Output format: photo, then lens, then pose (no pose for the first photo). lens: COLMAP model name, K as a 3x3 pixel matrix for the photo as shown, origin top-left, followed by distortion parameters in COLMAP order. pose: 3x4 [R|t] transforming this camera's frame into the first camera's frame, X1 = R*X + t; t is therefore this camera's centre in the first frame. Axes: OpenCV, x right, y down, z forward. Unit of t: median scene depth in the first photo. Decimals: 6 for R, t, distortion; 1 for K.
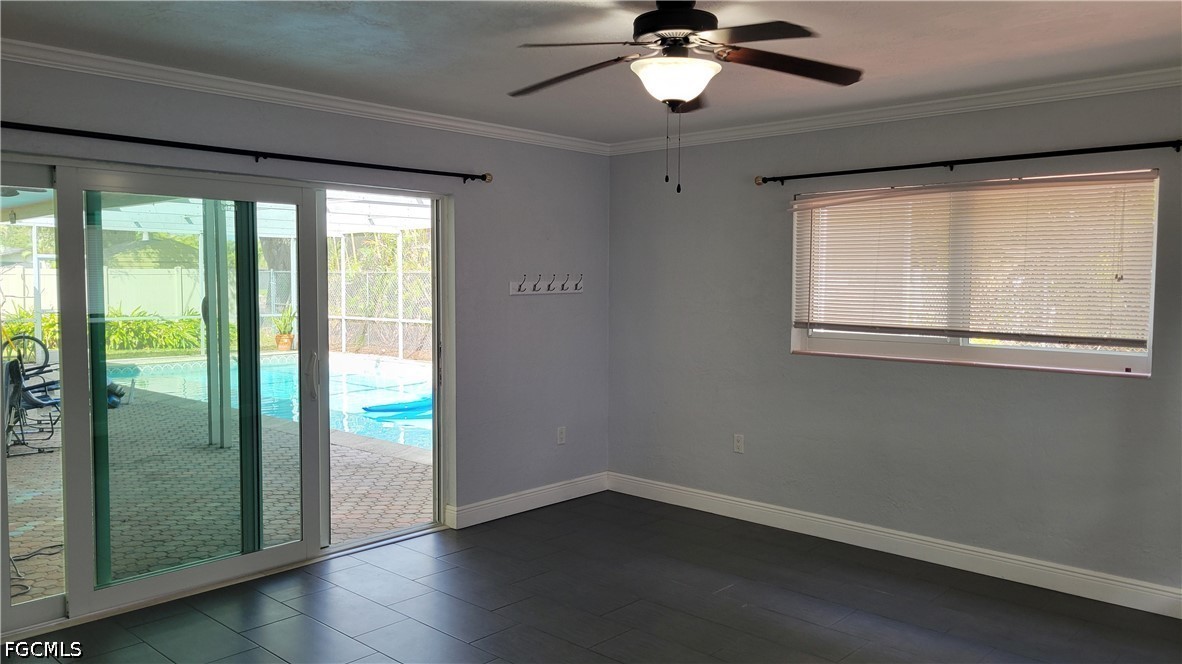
lens RADIAL K [[897.7, 0, 585.9], [0, 897.7, 326.3], [0, 0, 1]] dist [0.045998, -0.012296]
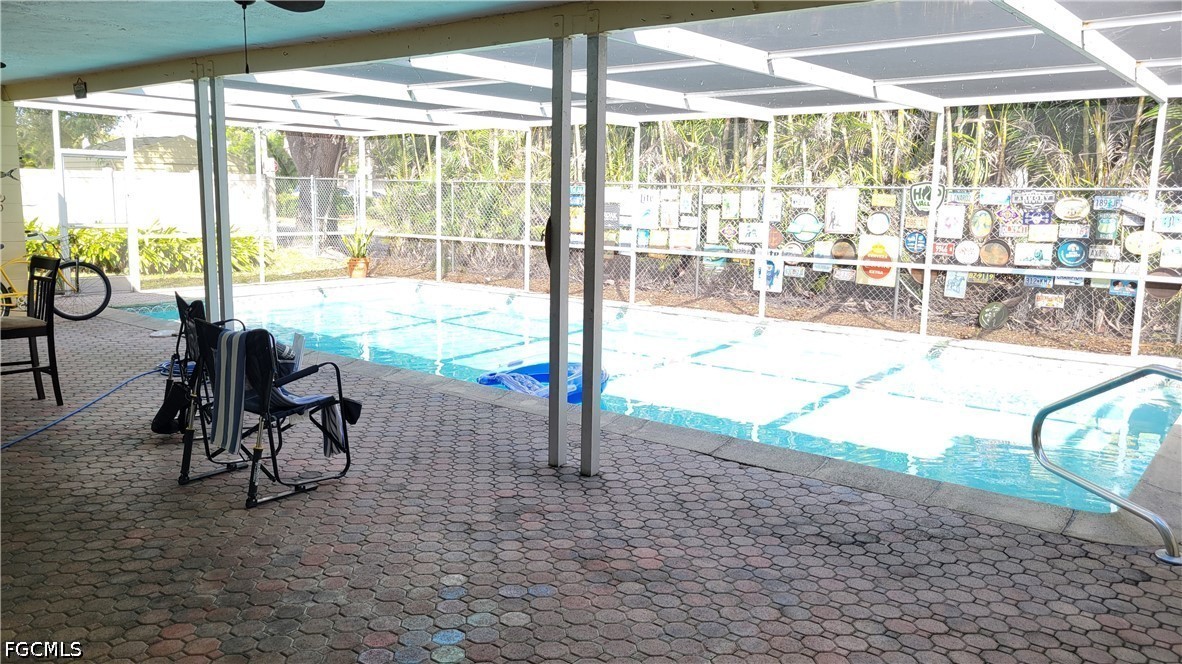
lens RADIAL K [[885.8, 0, 581.8], [0, 885.8, 332.4], [0, 0, 1]] dist [0.042206, -0.008251]
pose [[0.997407, 0.002761, 0.071913, -0.185591], [-0.010254, 0.994520, 0.104044, -0.008677], [-0.071232, -0.104512, 0.991969, 0.181989]]
